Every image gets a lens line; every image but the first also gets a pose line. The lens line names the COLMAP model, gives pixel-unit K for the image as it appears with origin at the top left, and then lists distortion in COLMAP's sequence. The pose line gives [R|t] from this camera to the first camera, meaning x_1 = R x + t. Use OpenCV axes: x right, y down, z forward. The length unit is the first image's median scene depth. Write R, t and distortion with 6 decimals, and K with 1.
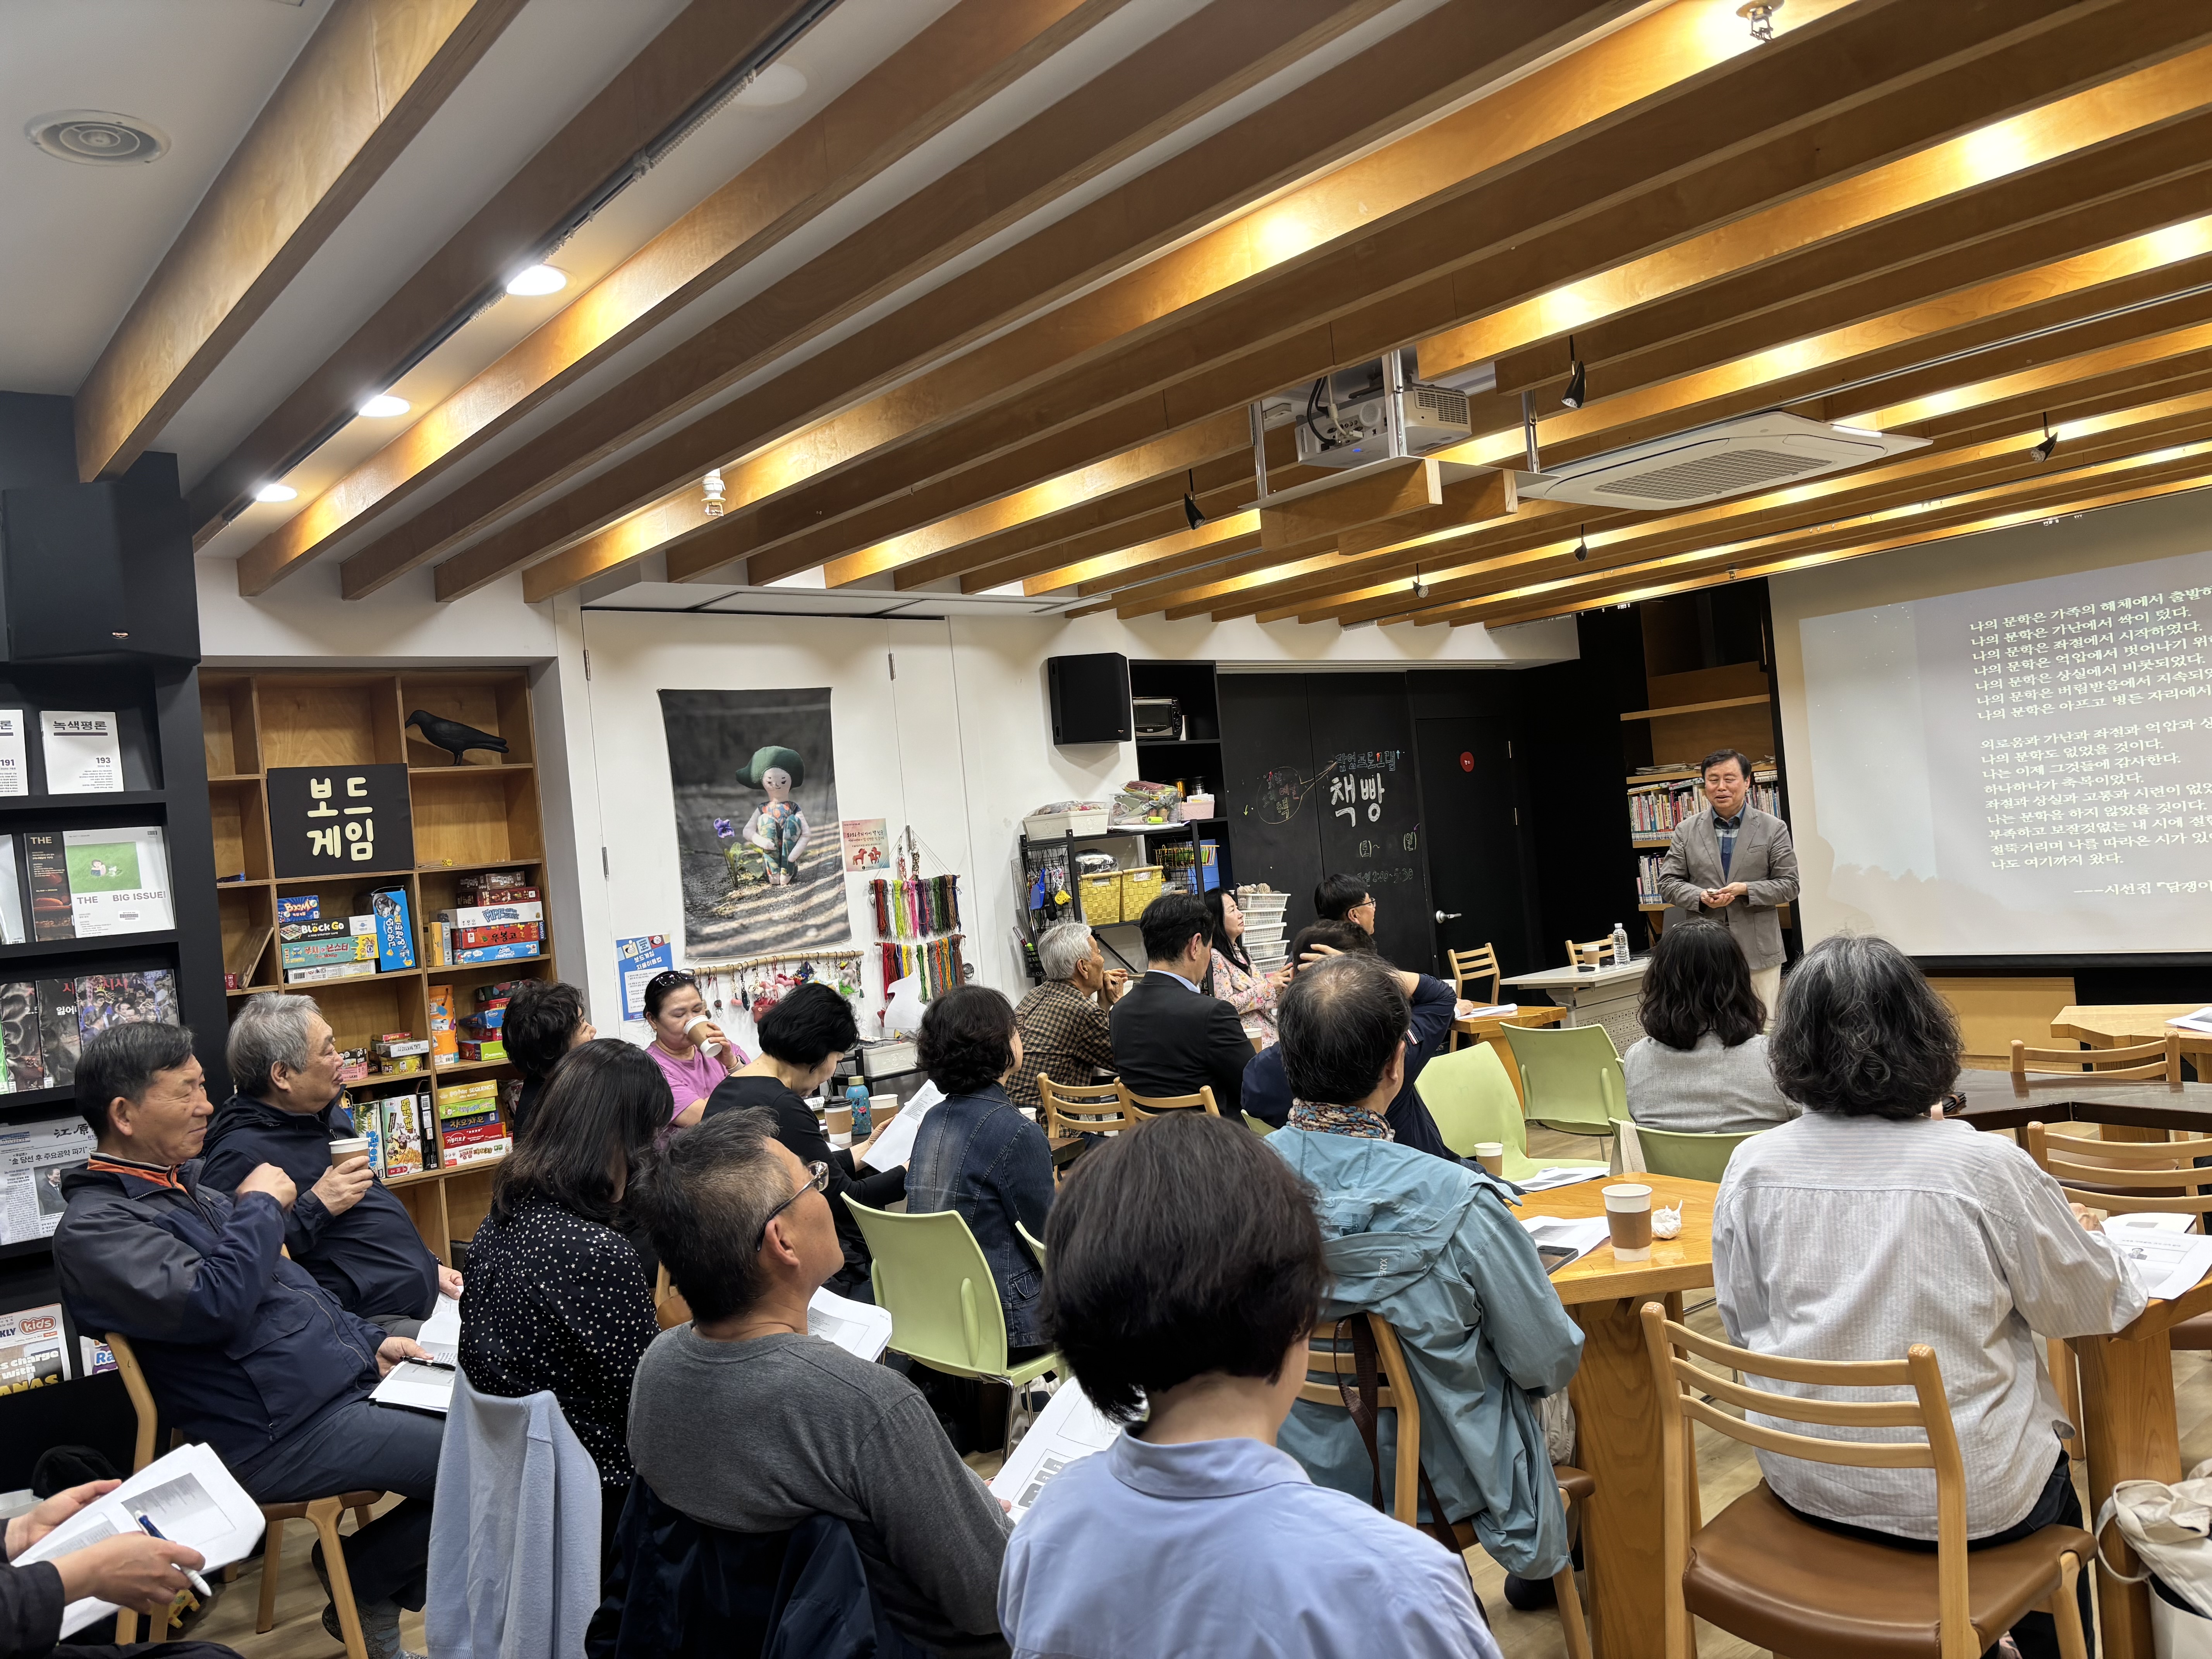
lens RADIAL K [[1644.8, 0, 1098.4], [0, 1644.8, 823.2], [0, 0, 1]] dist [0.063452, -0.081834]
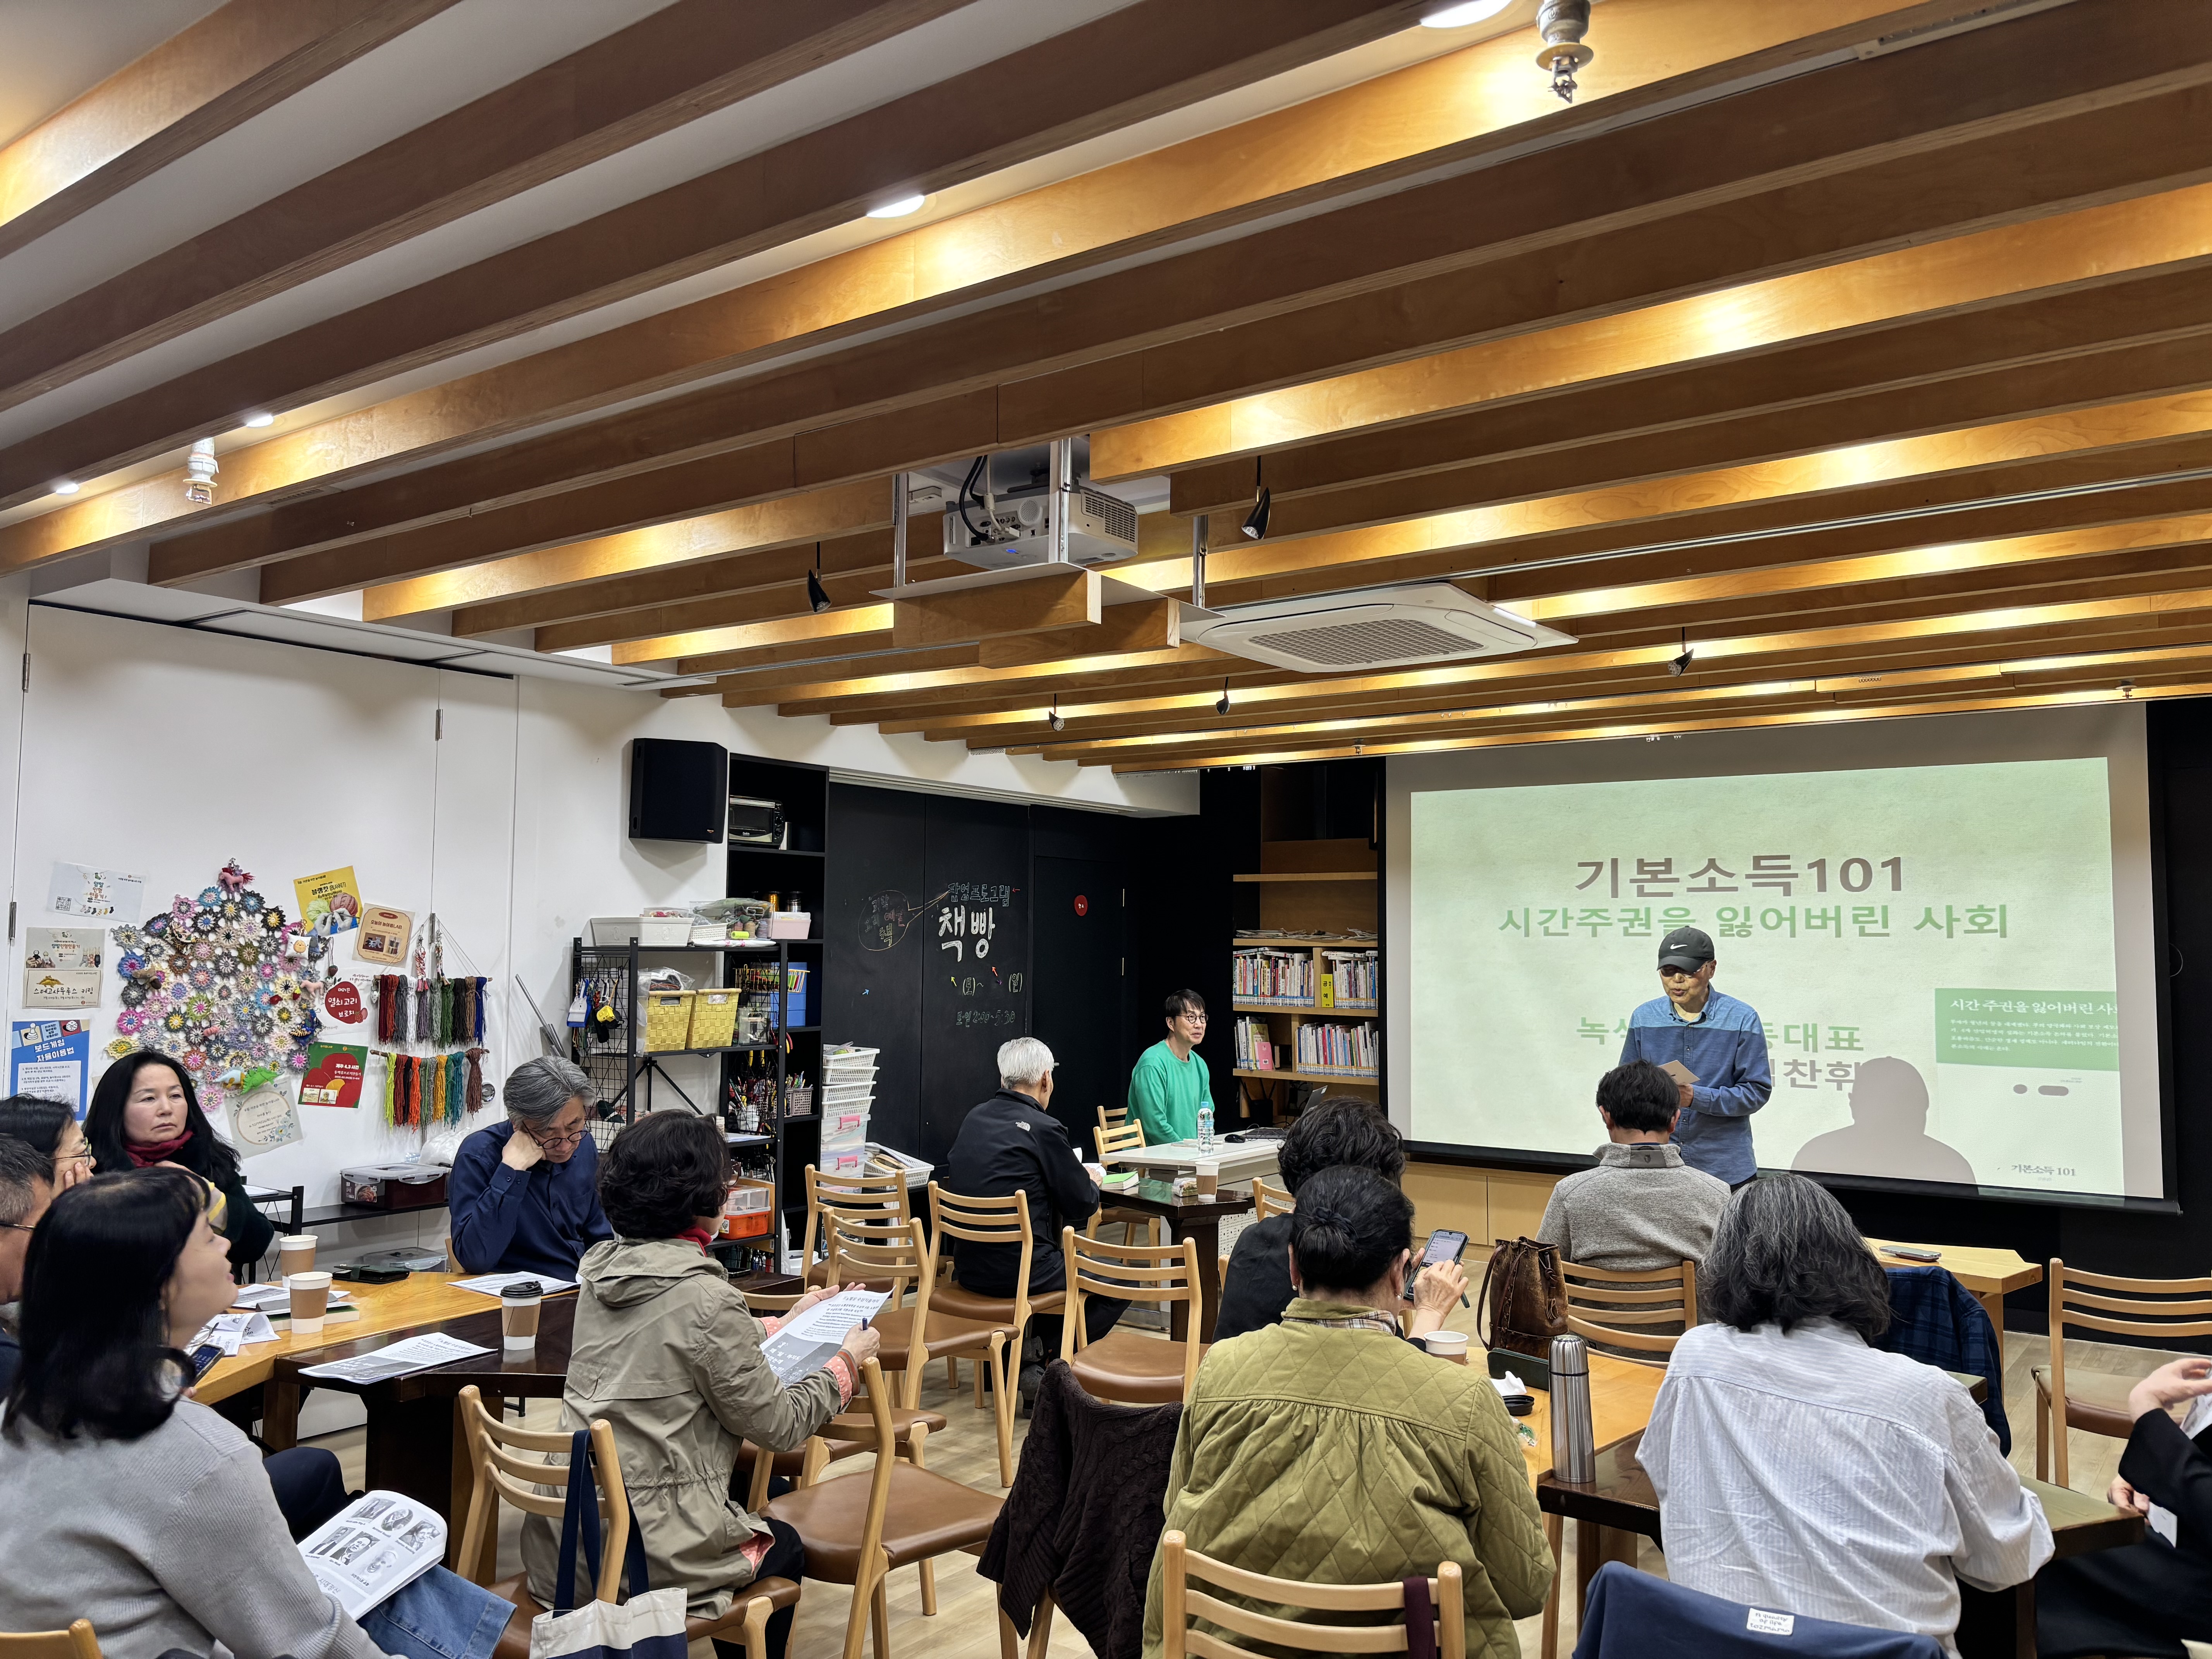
lens RADIAL K [[1639.7, 0, 1106.0], [0, 1639.7, 829.5], [0, 0, 1]] dist [0.074520, -0.098528]
pose [[0.964698, 0.117900, 0.235495, 0.011867], [-0.101505, 0.991564, -0.080612, -0.009076], [-0.243012, 0.053862, 0.968527, 0.105056]]
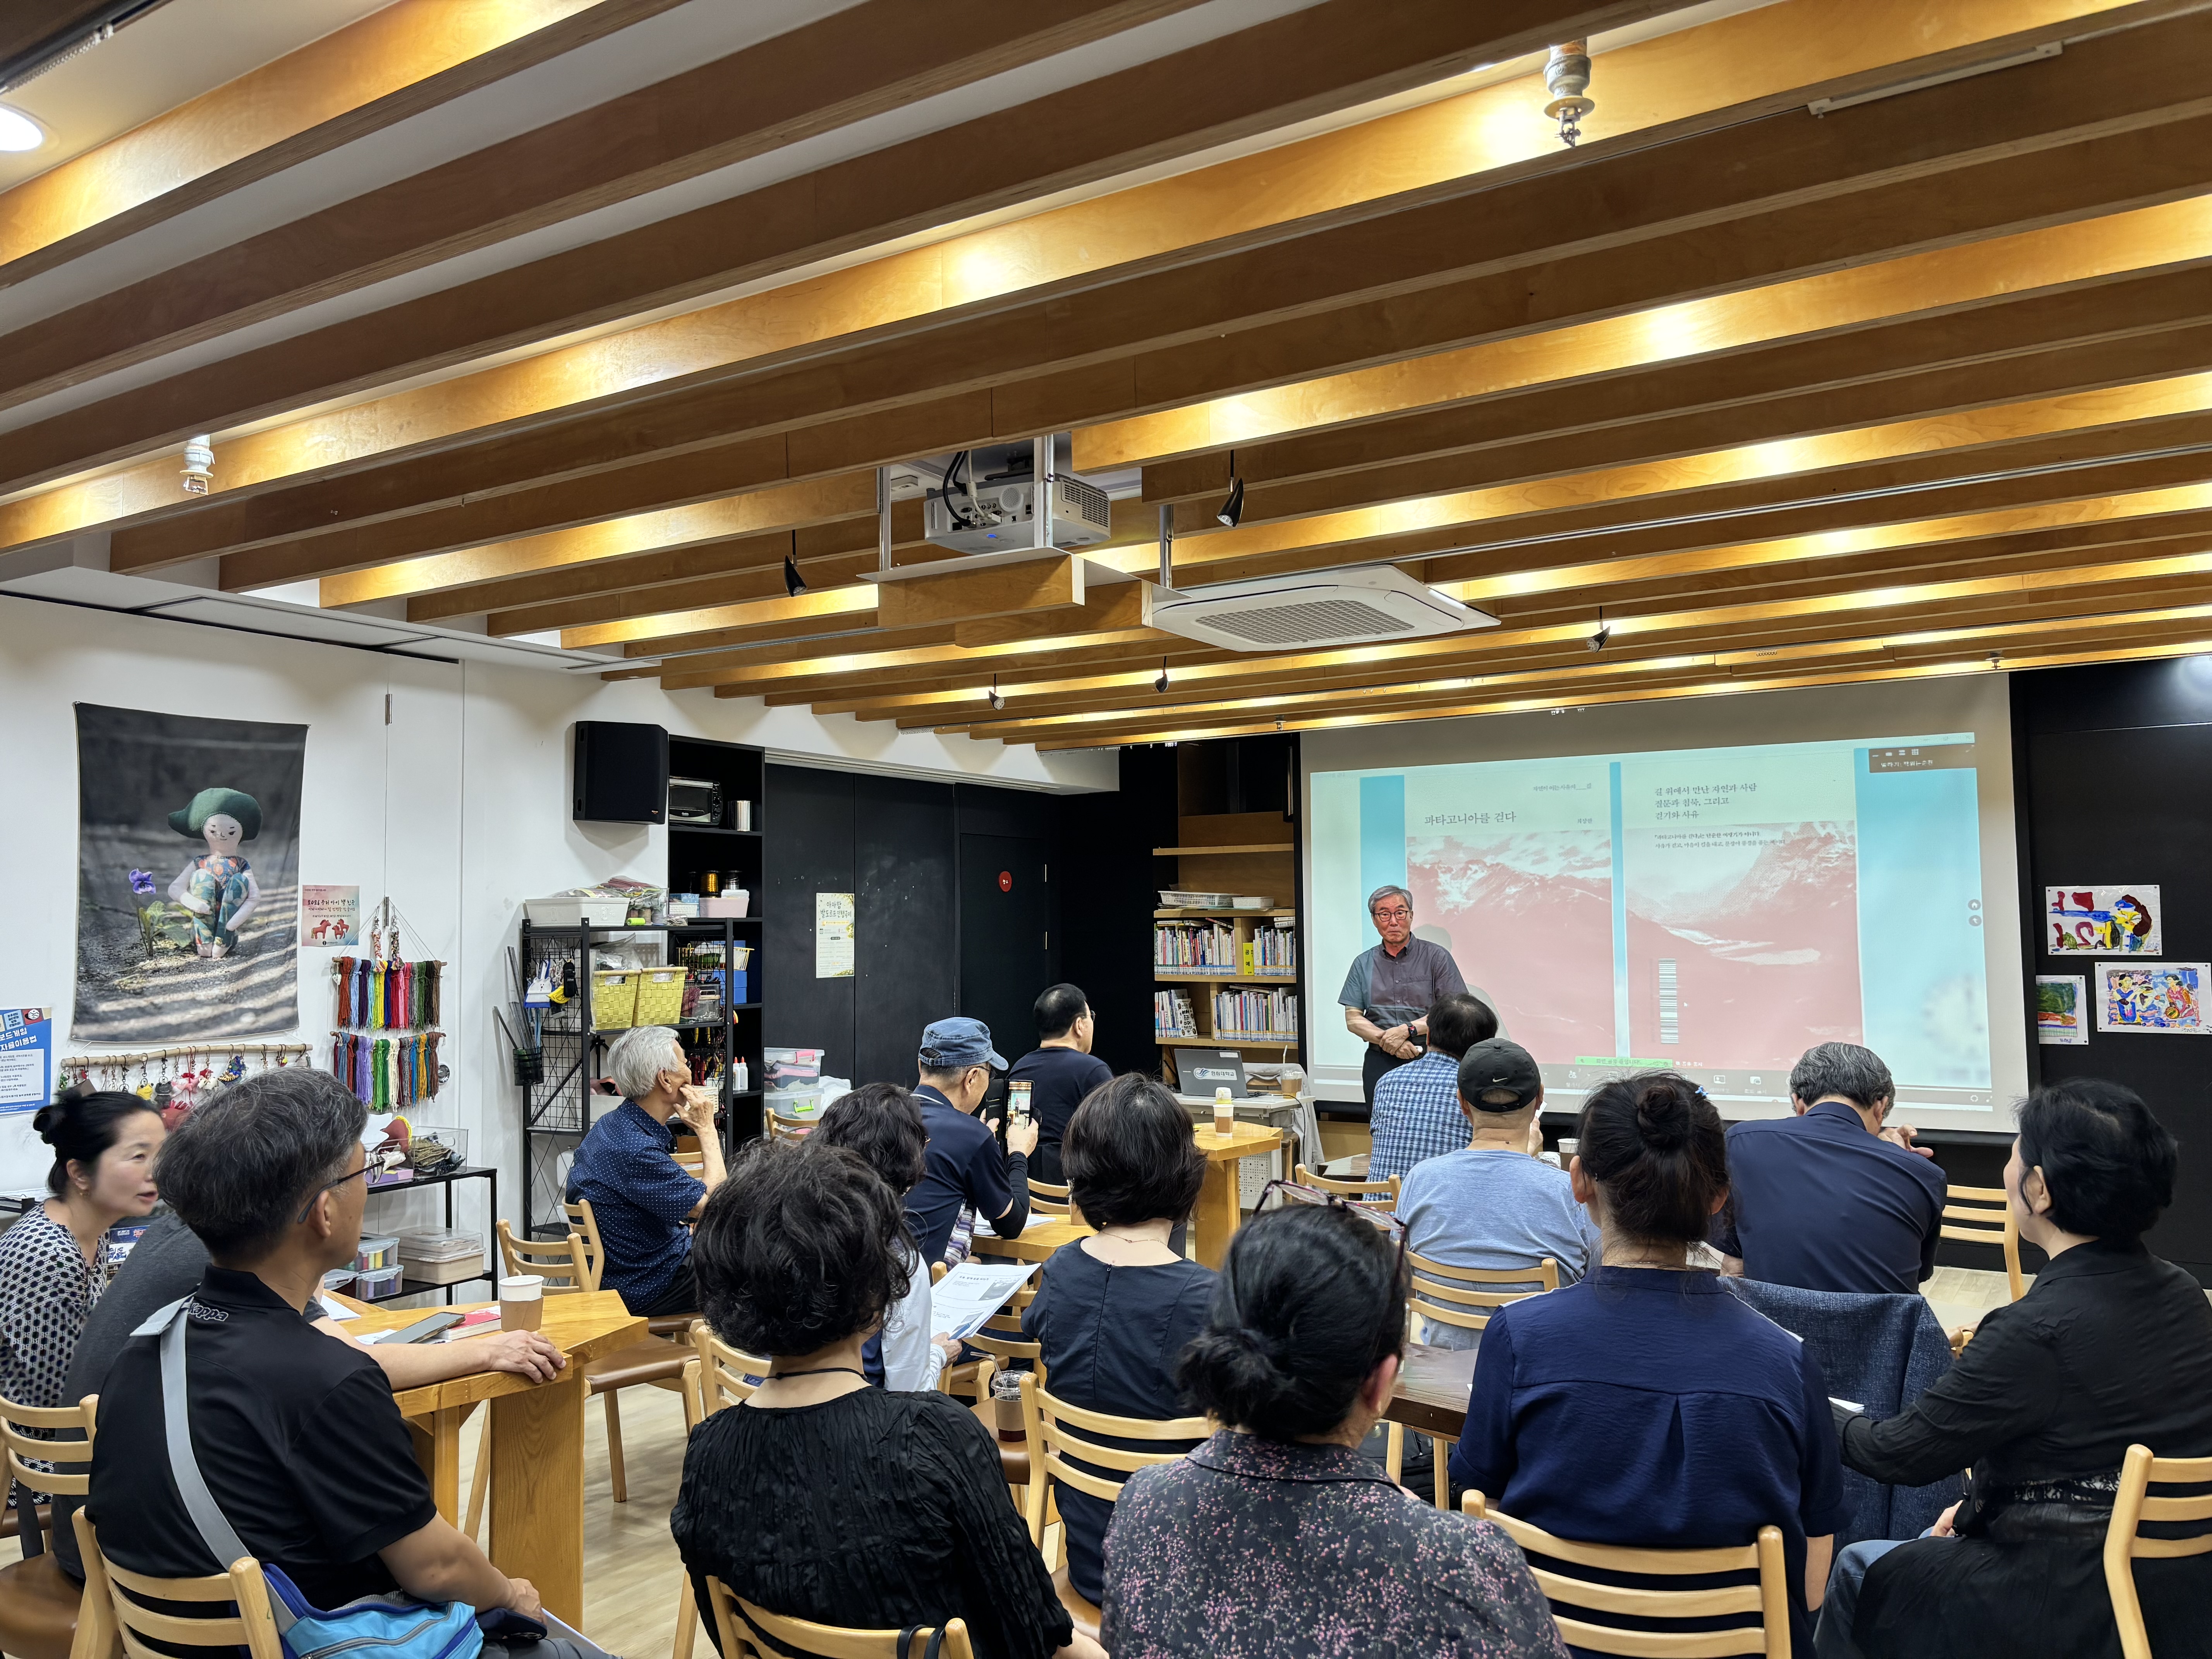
lens RADIAL K [[1644.8, 0, 1098.4], [0, 1644.8, 823.2], [0, 0, 1]] dist [0.063452, -0.081834]
pose [[0.947757, 0.101388, 0.302451, -0.033899], [-0.081317, 0.993611, -0.078264, 0.000149], [-0.308453, 0.049580, 0.949946, 0.081489]]
